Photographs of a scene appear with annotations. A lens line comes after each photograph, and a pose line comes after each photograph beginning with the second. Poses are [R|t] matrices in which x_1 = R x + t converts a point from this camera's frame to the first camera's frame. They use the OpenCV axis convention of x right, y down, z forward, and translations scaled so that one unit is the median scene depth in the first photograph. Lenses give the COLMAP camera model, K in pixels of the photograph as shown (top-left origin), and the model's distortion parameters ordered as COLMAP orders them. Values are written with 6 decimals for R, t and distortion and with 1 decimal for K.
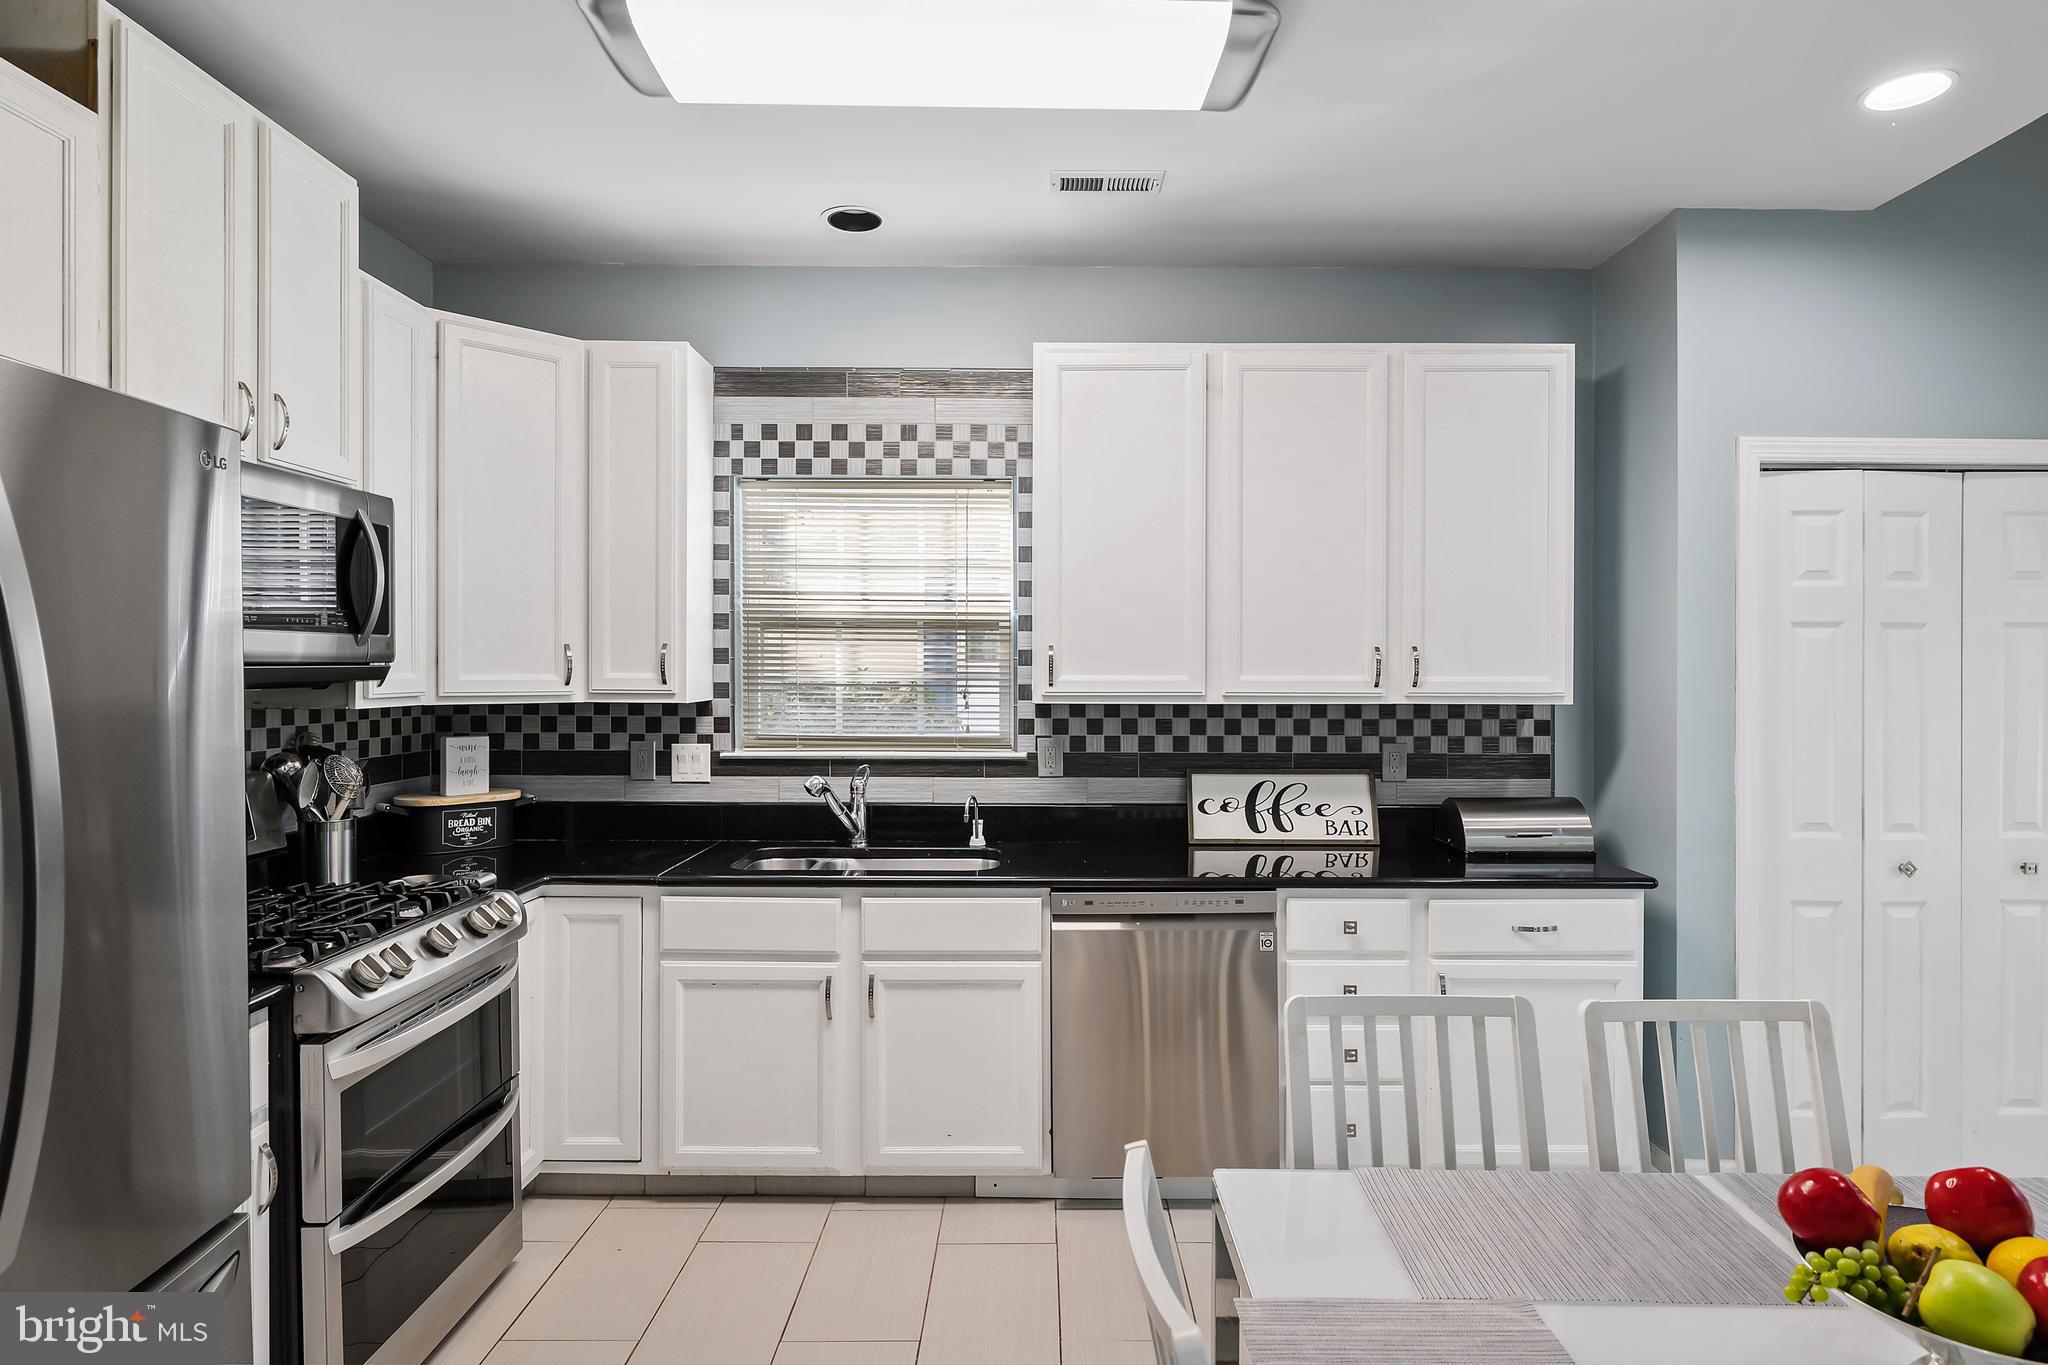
lens RADIAL K [[1136.5, 0, 1039.4], [0, 1136.5, 679.2], [0, 0, 1]] dist [-0.002391, -0.000287]
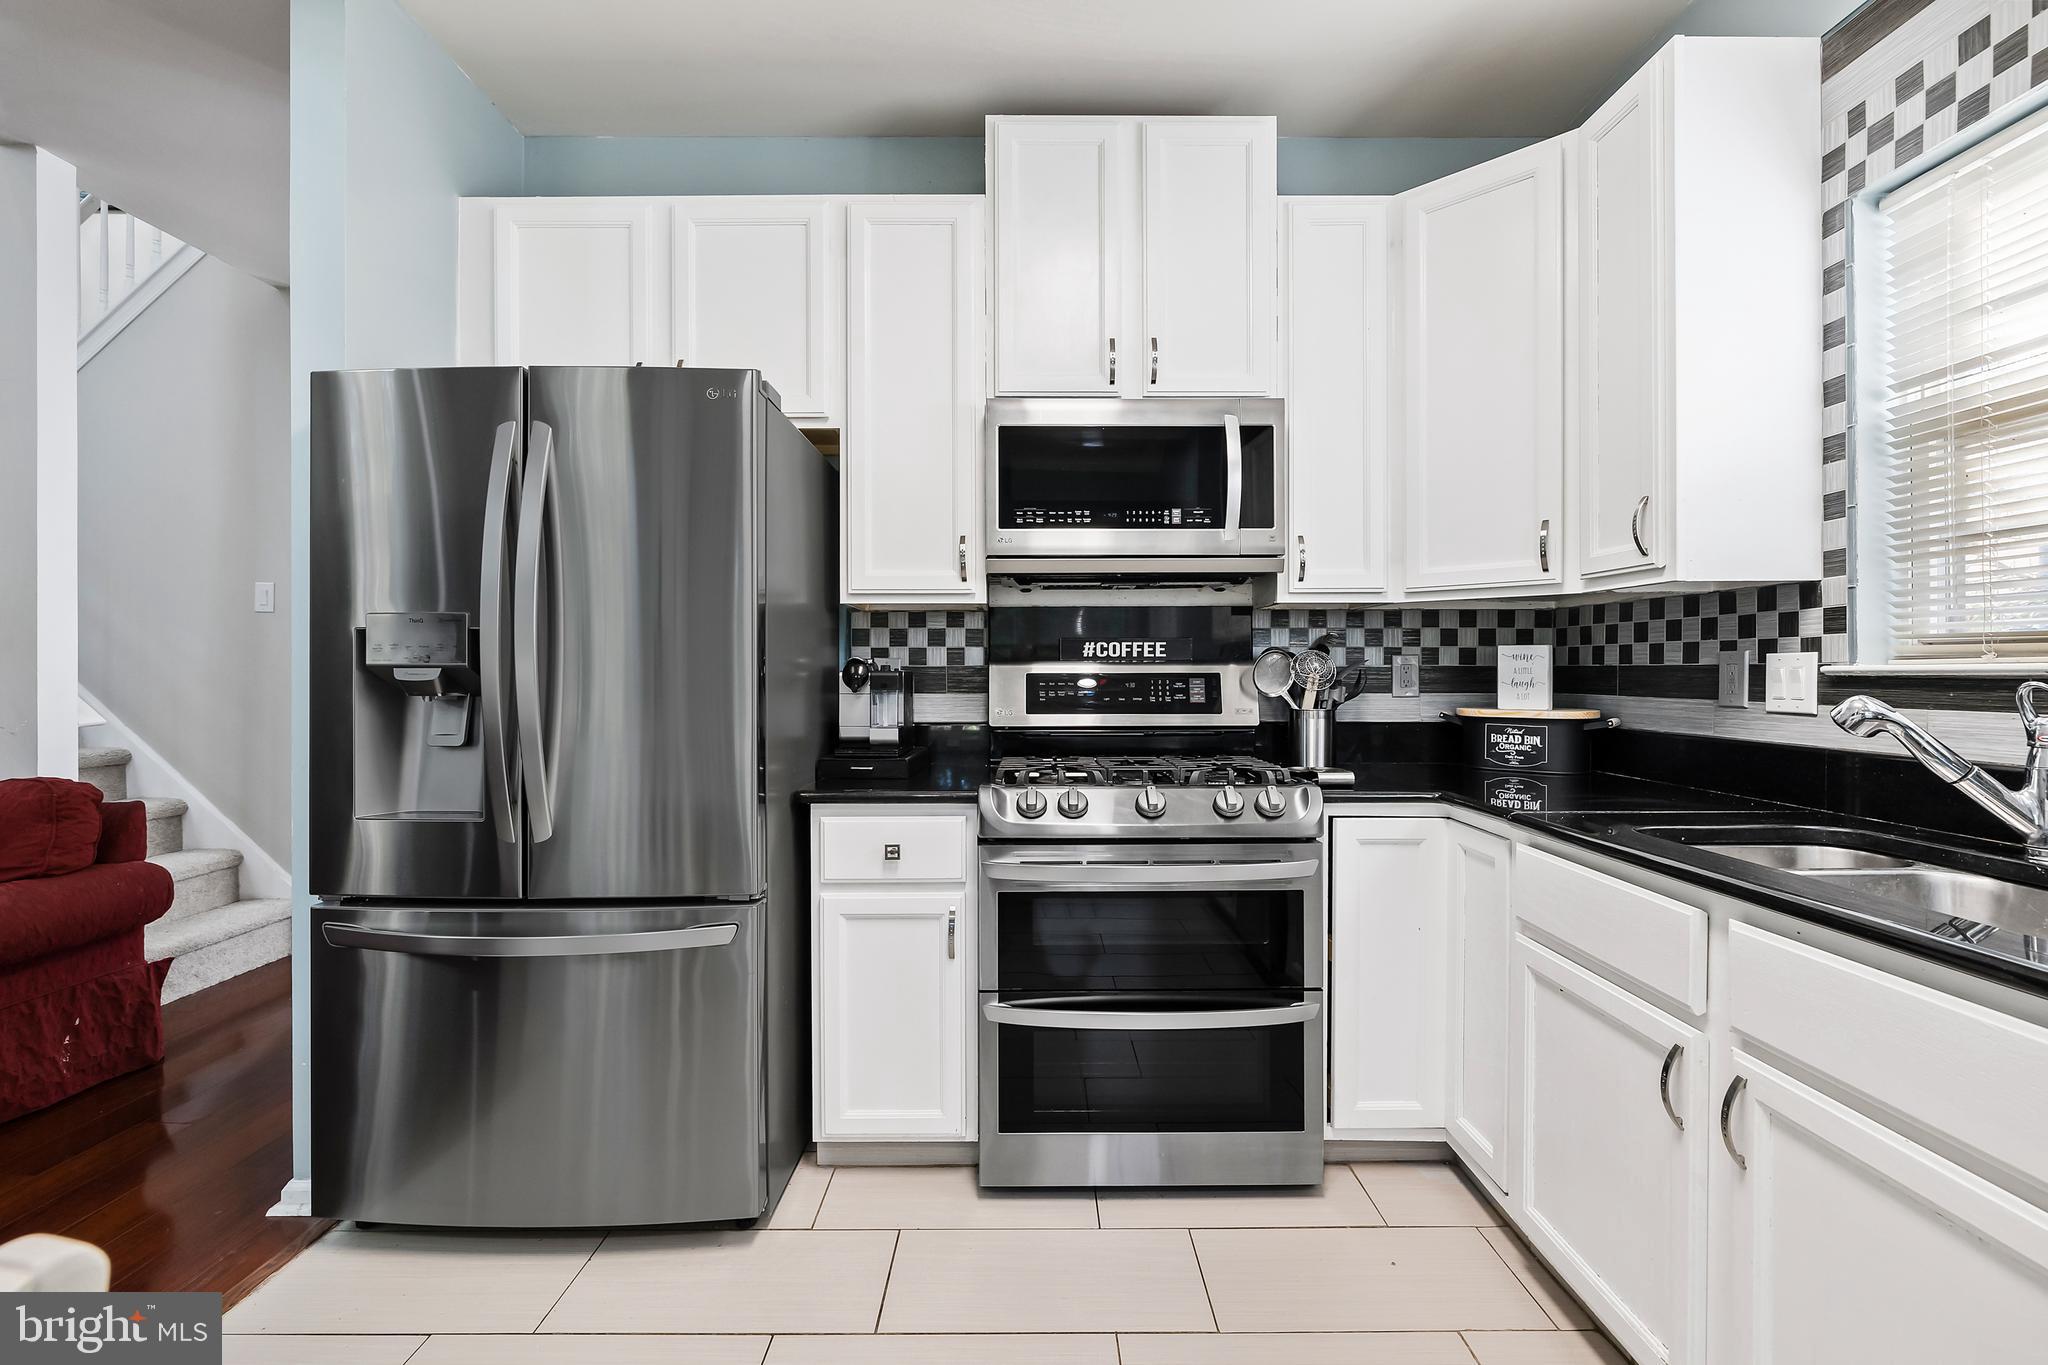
lens RADIAL K [[918.4, 0, 1028.3], [0, 918.4, 674.6], [0, 0, 1]] dist [-0.011831, 0.005879]
pose [[-0.005171, -0.000259, -0.999987, 0.209555], [-0.008338, 0.999965, -0.000216, 0.073358], [0.999952, 0.008337, -0.005173, 0.580008]]
